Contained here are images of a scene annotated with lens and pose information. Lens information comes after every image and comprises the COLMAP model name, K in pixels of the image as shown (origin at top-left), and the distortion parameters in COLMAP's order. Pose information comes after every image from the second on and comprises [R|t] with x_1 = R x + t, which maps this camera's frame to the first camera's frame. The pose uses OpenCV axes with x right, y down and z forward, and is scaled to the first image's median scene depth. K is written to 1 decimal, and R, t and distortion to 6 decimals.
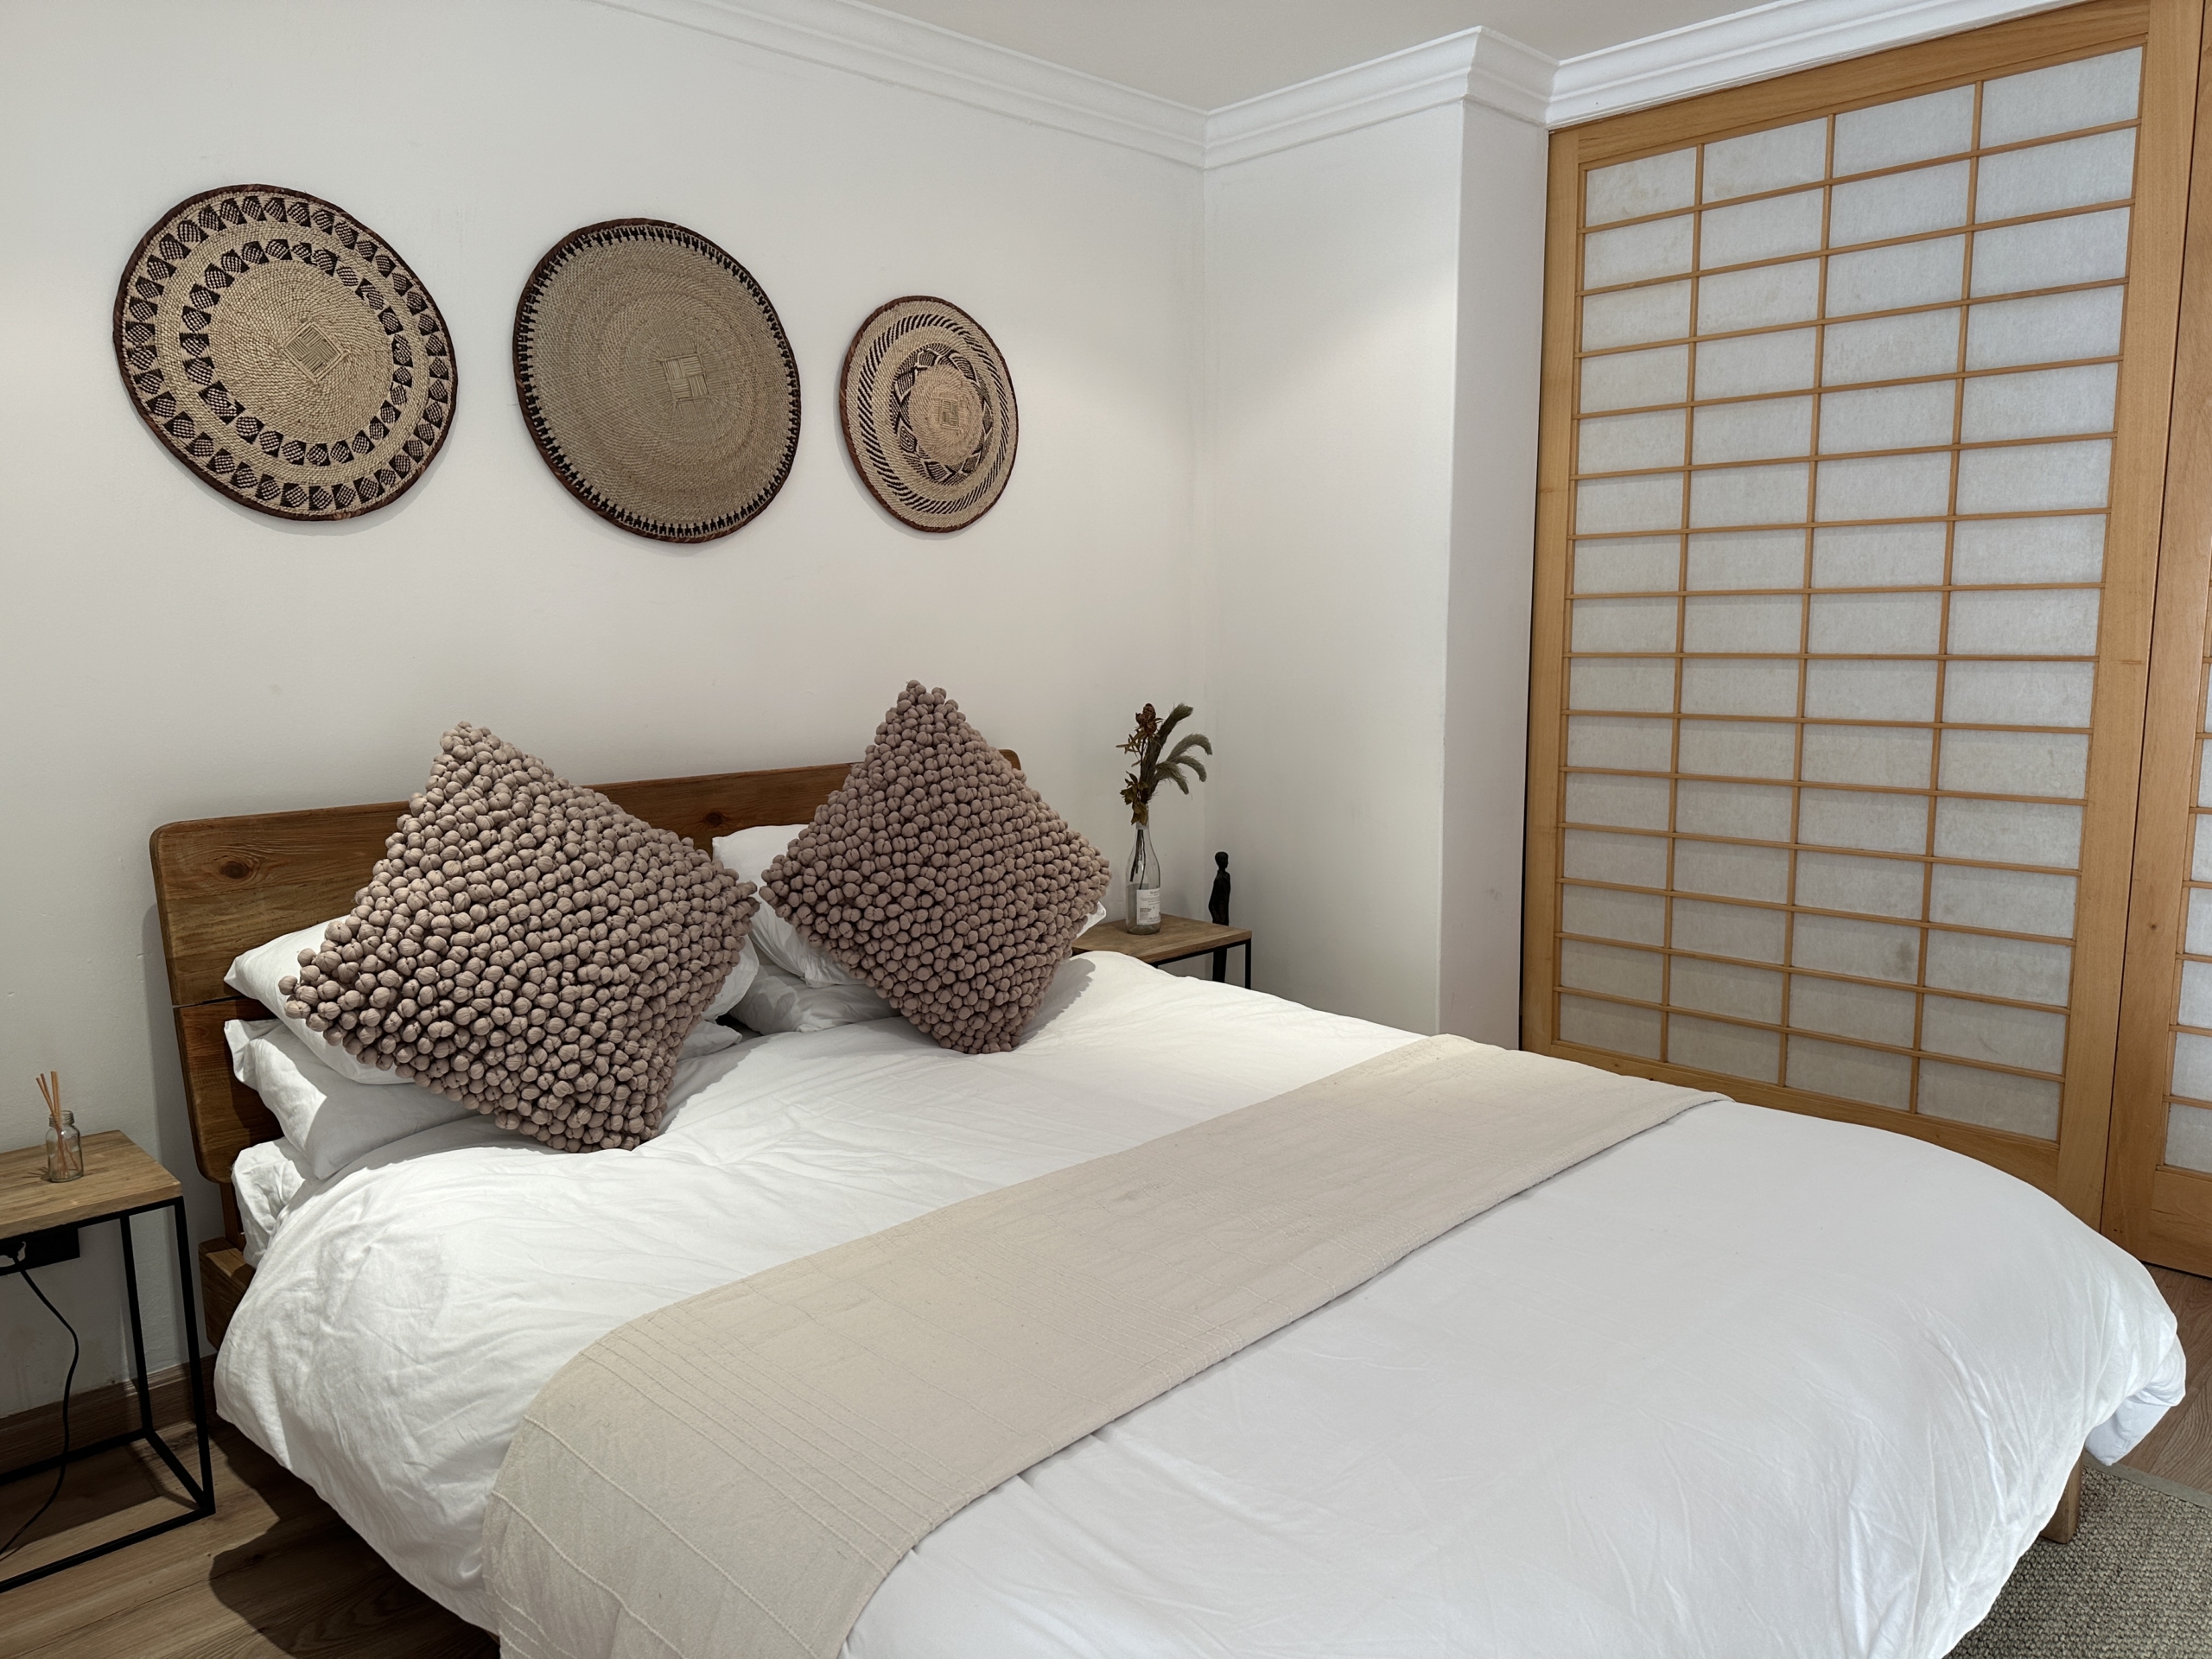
lens RADIAL K [[1581.4, 0, 1106.0], [0, 1581.4, 829.5], [0, 0, 1]] dist [0.125897, -0.183958]
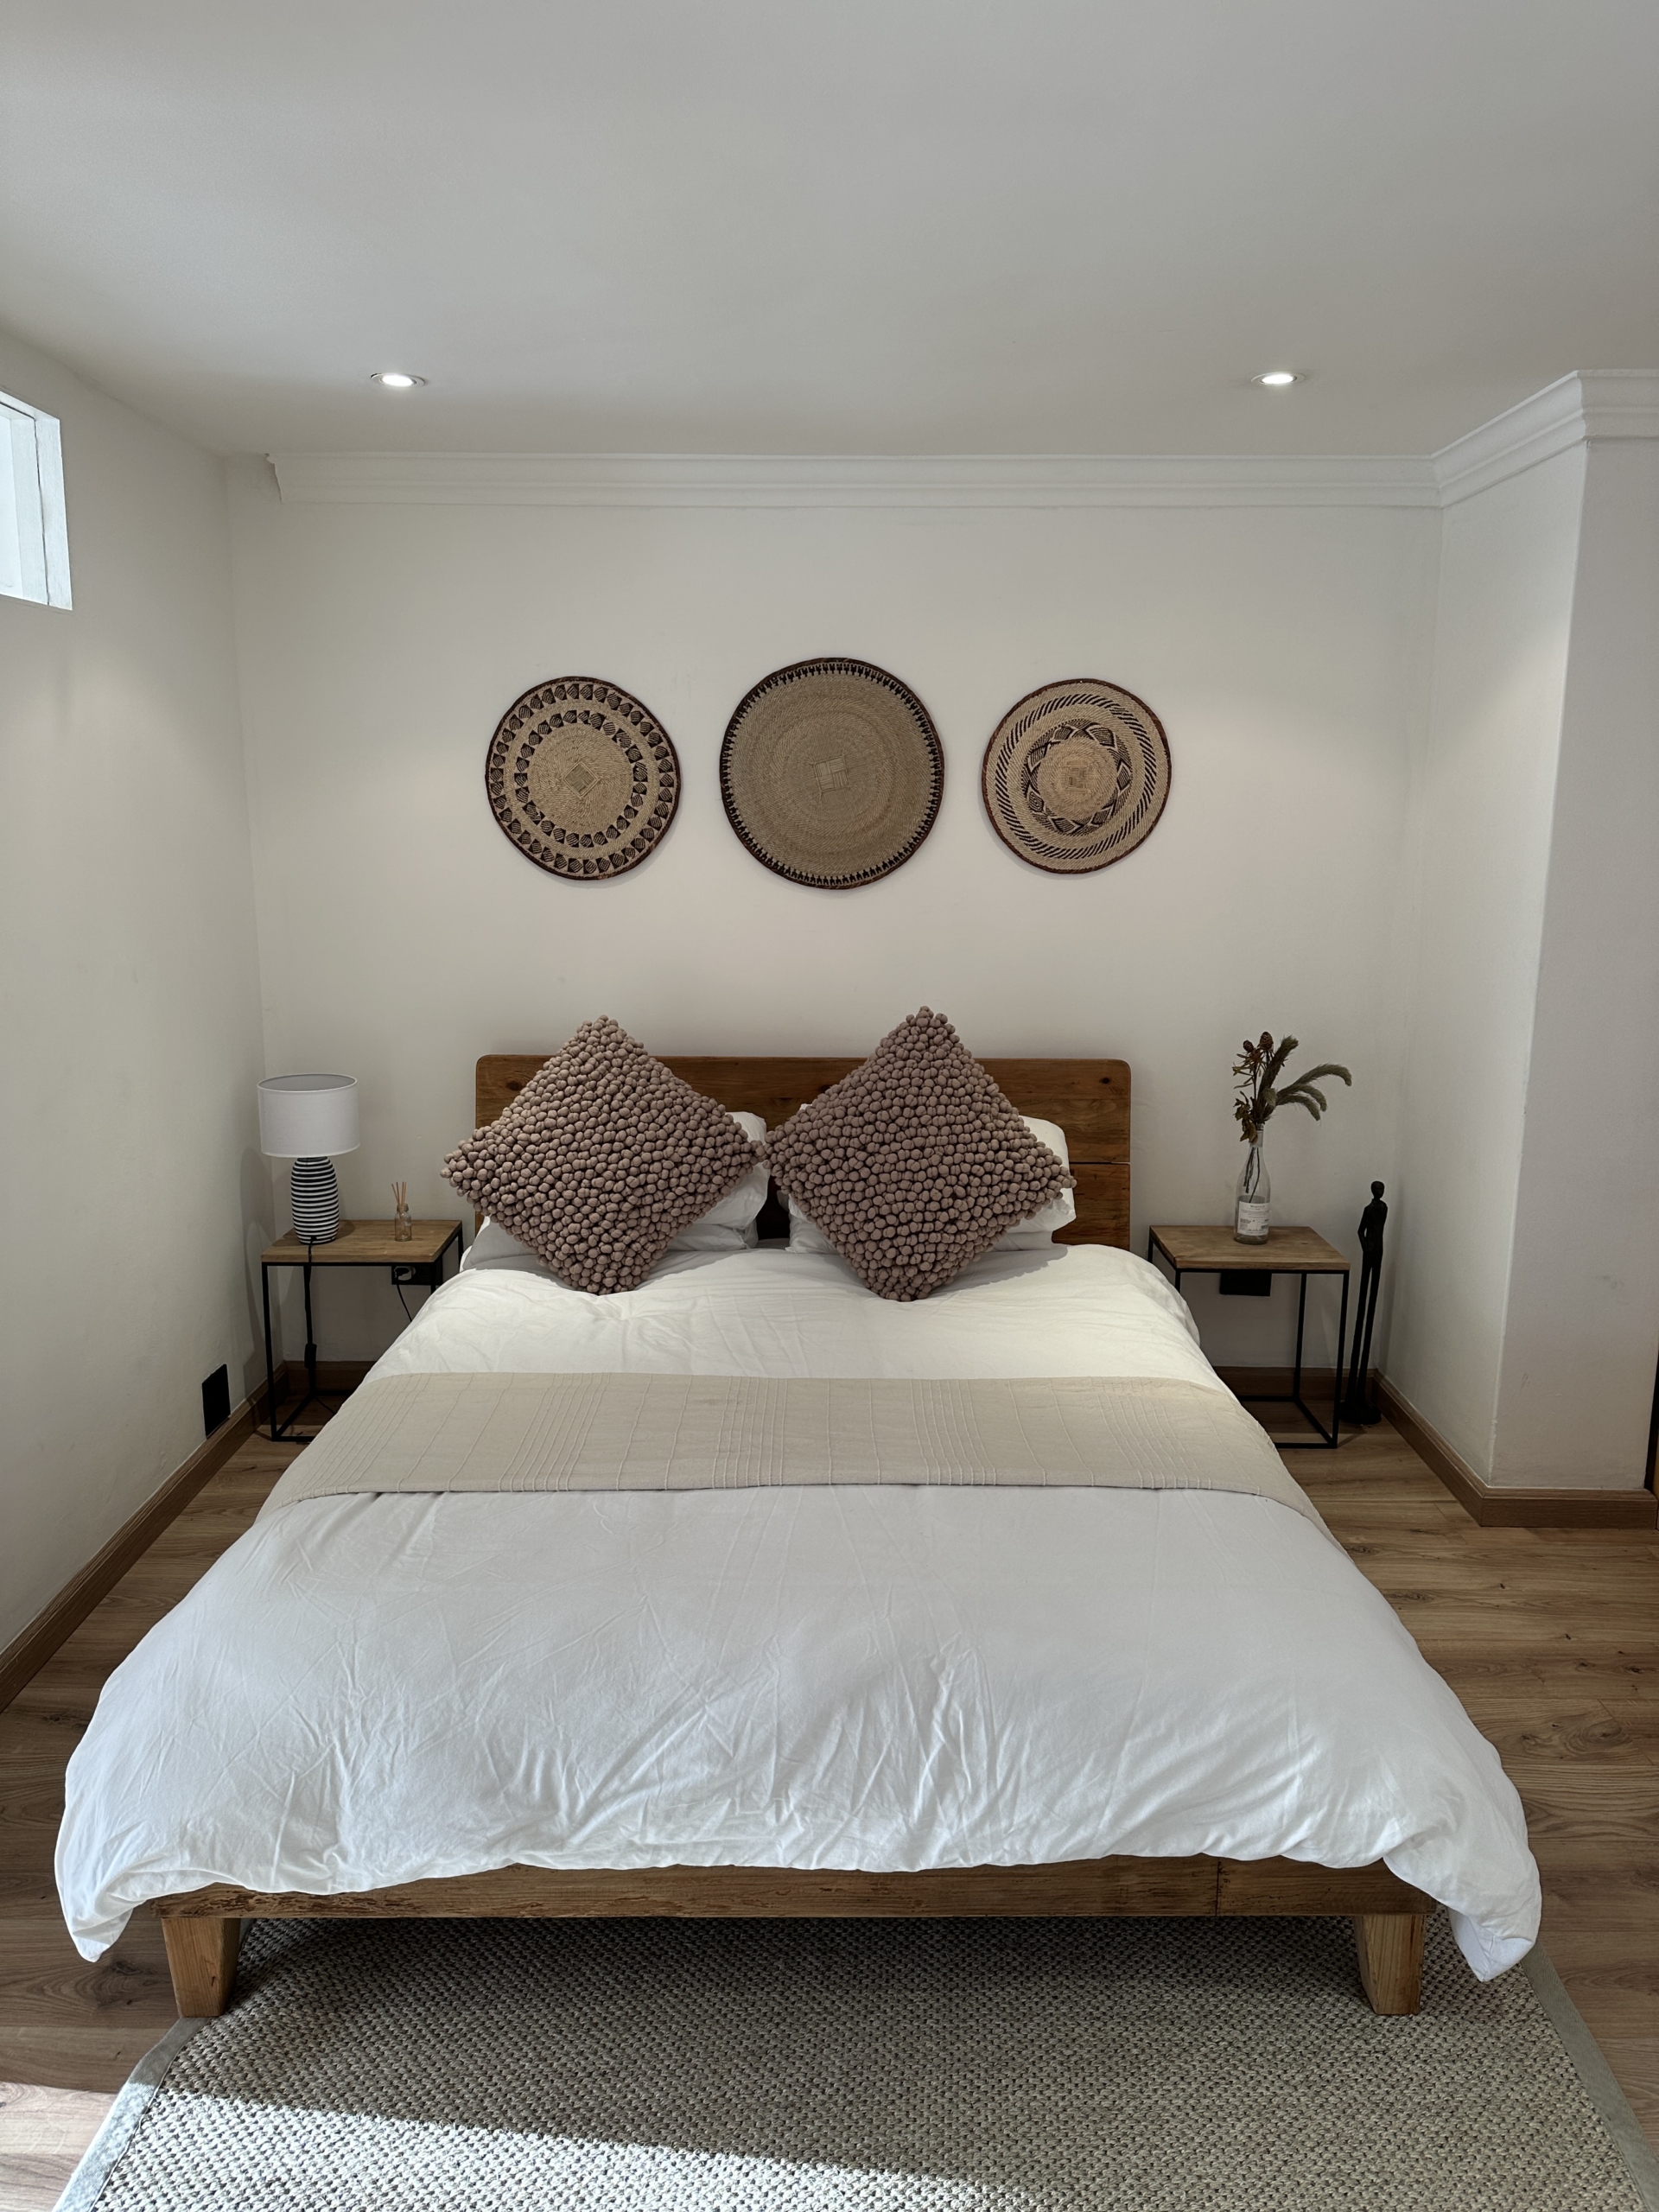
lens RADIAL K [[1581.4, 0, 829.5], [0, 1581.4, 1106.0], [0, 0, 1]] dist [0.125897, -0.183958]
pose [[0.696862, 0.151228, -0.701081, 0.819782], [-0.109757, 0.988489, 0.104127, -0.154377], [0.708758, 0.004386, 0.705439, 0.035302]]
